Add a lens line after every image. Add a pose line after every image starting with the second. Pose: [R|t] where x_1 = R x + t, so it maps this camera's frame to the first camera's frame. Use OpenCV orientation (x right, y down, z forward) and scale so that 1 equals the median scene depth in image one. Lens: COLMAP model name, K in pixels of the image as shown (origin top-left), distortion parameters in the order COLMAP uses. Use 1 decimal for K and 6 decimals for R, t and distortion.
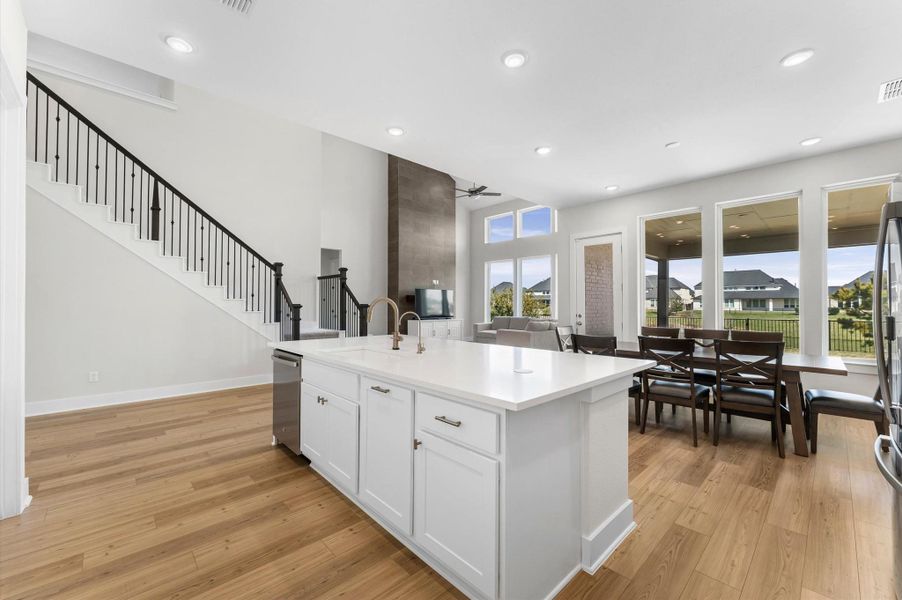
lens RADIAL K [[364.8, 0, 451.0], [0, 364.8, 300.0], [0, 0, 1]] dist [-0.000256, -0.000238]
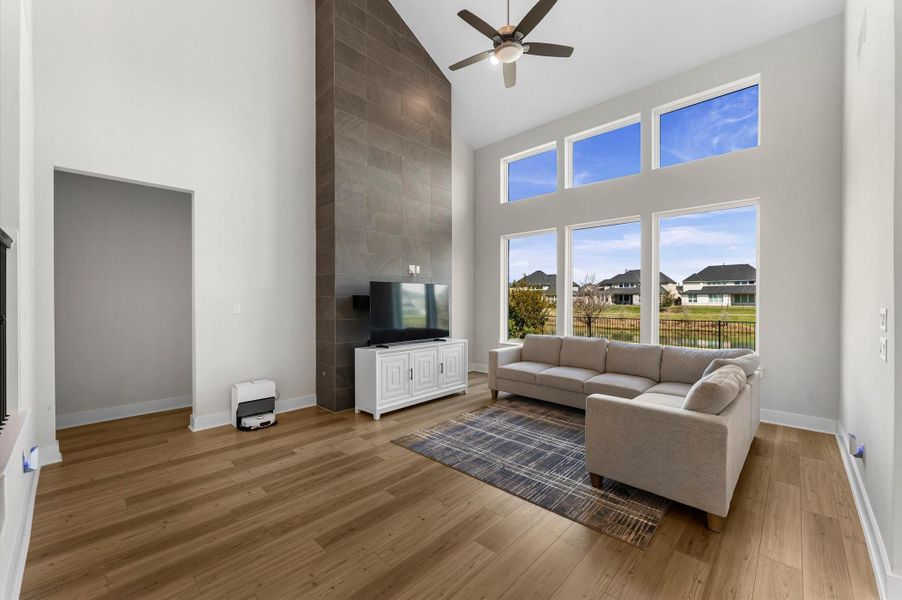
lens RADIAL K [[364.8, 0, 451.0], [0, 364.8, 300.0], [0, 0, 1]] dist [-0.000256, -0.000238]
pose [[0.998772, -0.001453, 0.049529, -0.015664], [0.000718, 0.999889, 0.014854, -0.012243], [-0.049545, -0.014801, 0.998662, 0.457767]]
